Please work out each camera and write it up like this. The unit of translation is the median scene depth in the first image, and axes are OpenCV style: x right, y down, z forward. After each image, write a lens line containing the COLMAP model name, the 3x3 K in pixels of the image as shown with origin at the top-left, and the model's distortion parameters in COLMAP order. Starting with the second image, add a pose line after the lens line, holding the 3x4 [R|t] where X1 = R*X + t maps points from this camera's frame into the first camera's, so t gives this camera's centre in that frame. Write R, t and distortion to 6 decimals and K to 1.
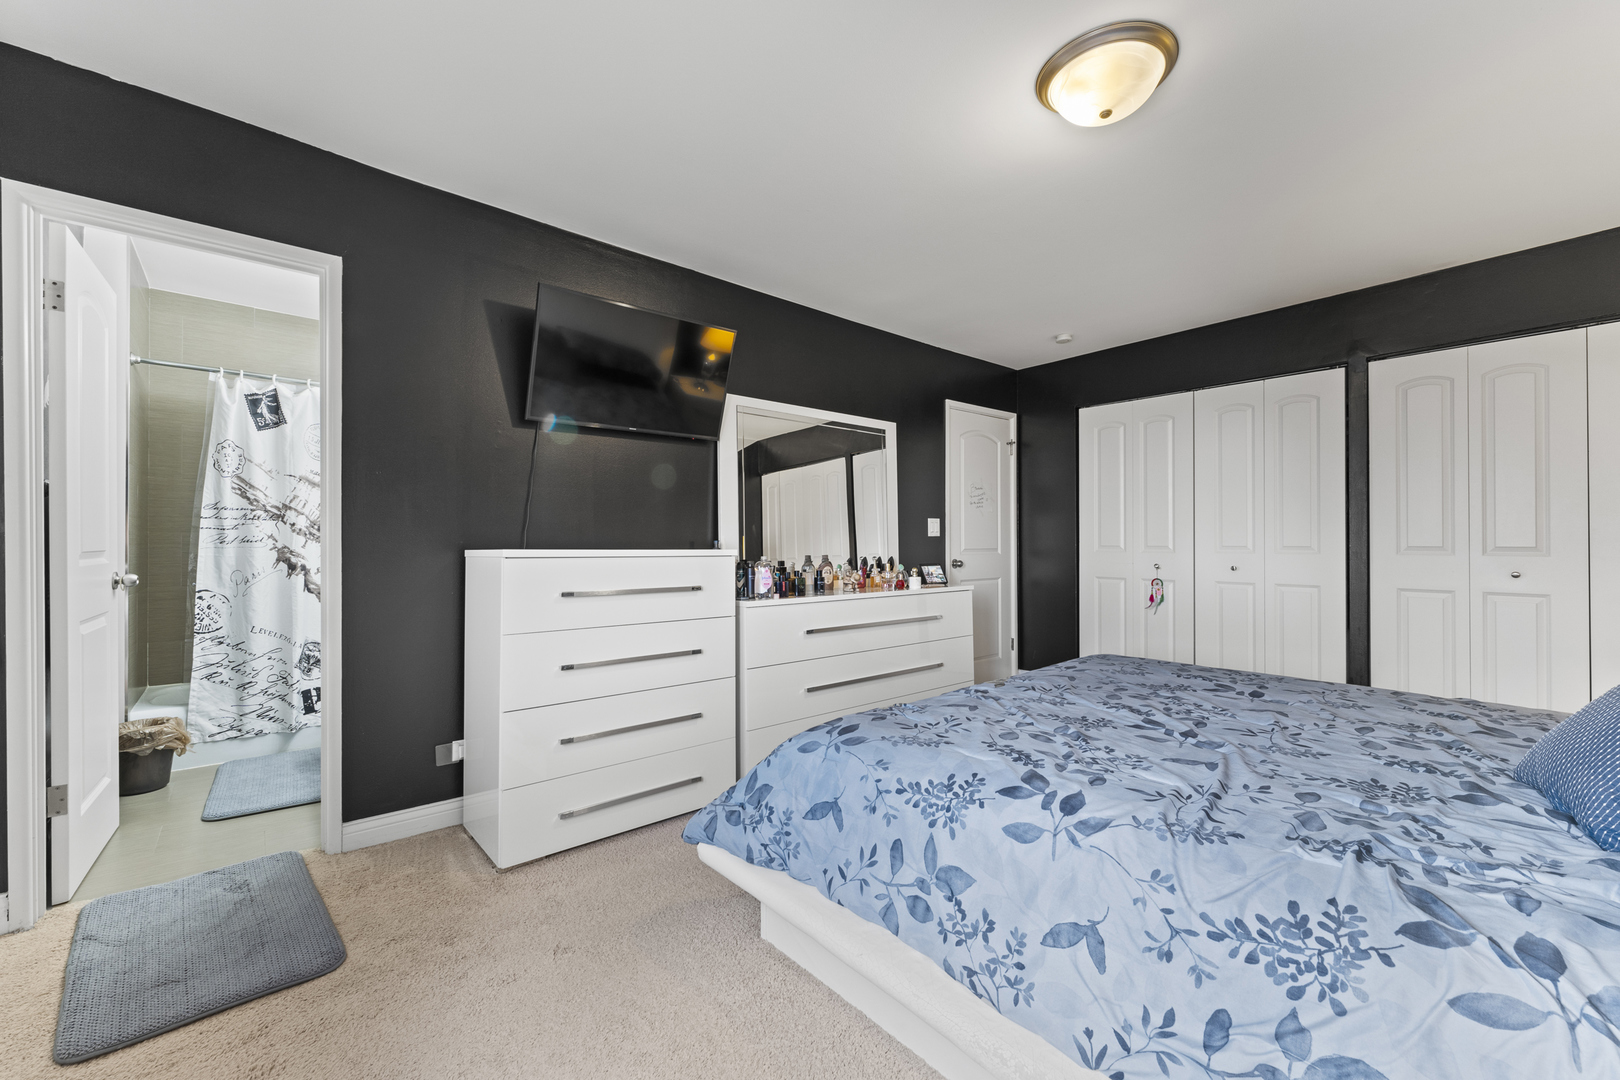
lens RADIAL K [[660.5, 0, 807.2], [0, 660.5, 559.7], [0, 0, 1]] dist [-0.003130, 0.000477]
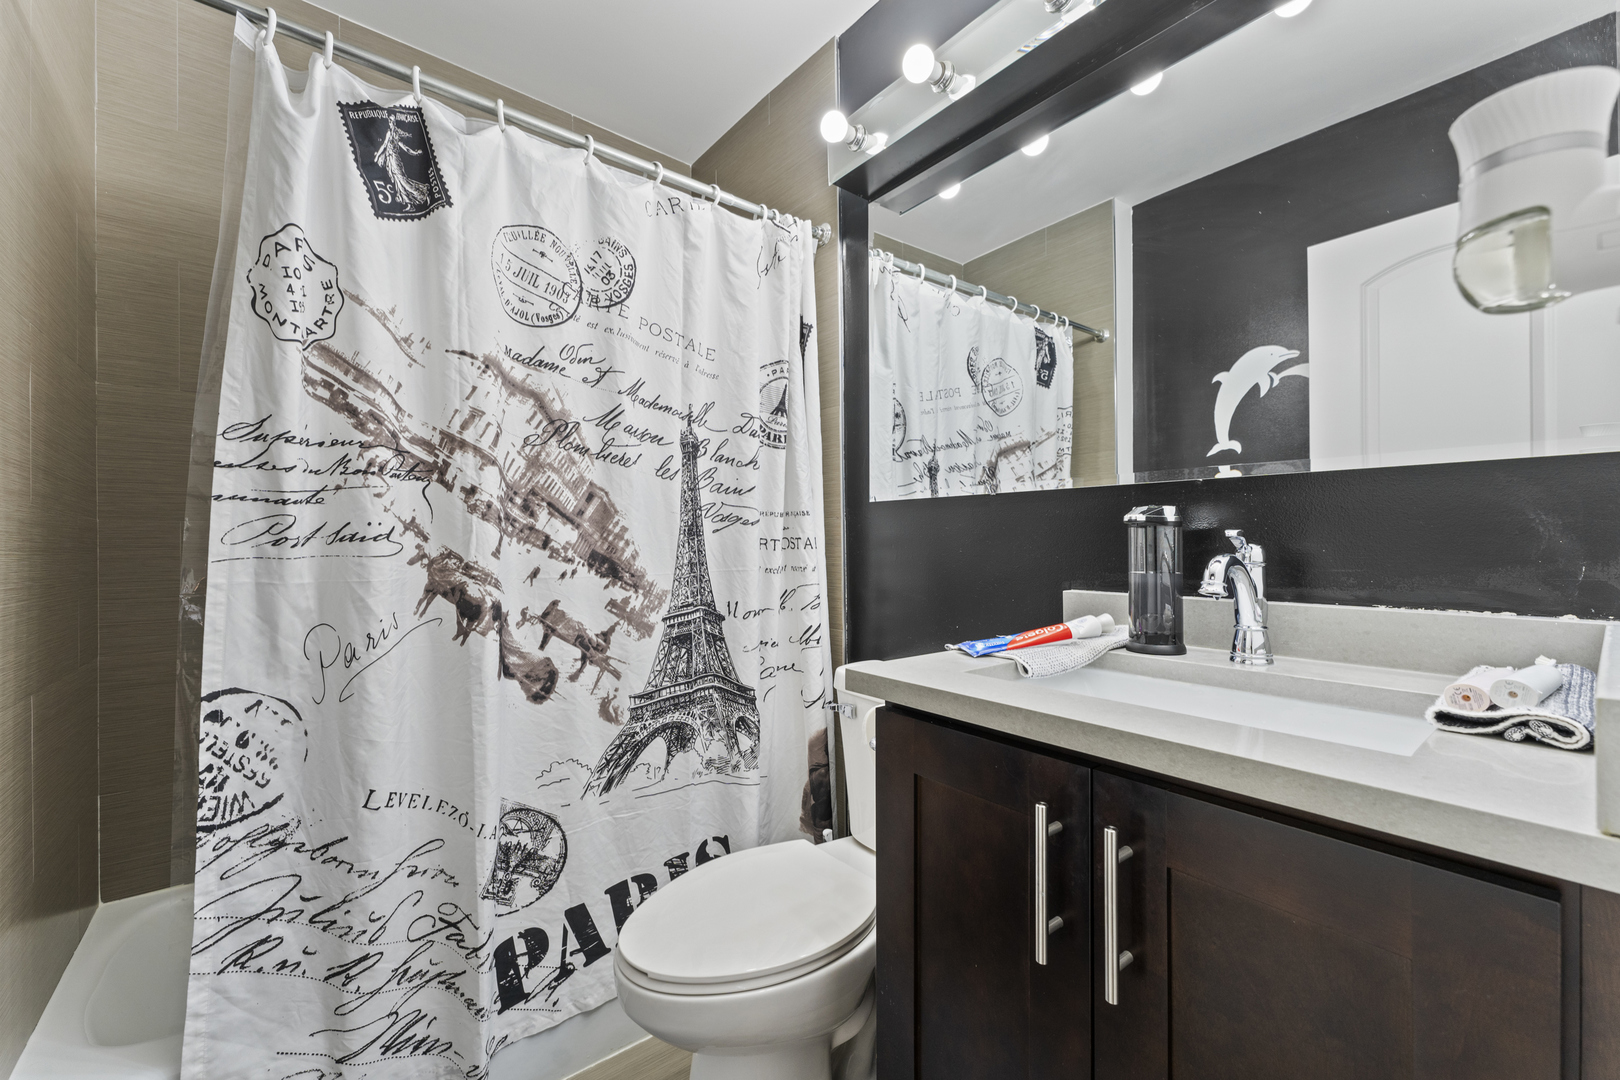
lens RADIAL K [[660.5, 0, 807.2], [0, 660.5, 559.7], [0, 0, 1]] dist [-0.003130, 0.000477]
pose [[0.999413, -0.003527, -0.034074, -0.602902], [0.003787, 0.999964, 0.007569, -0.018810], [0.034046, -0.007694, 0.999391, 0.668820]]
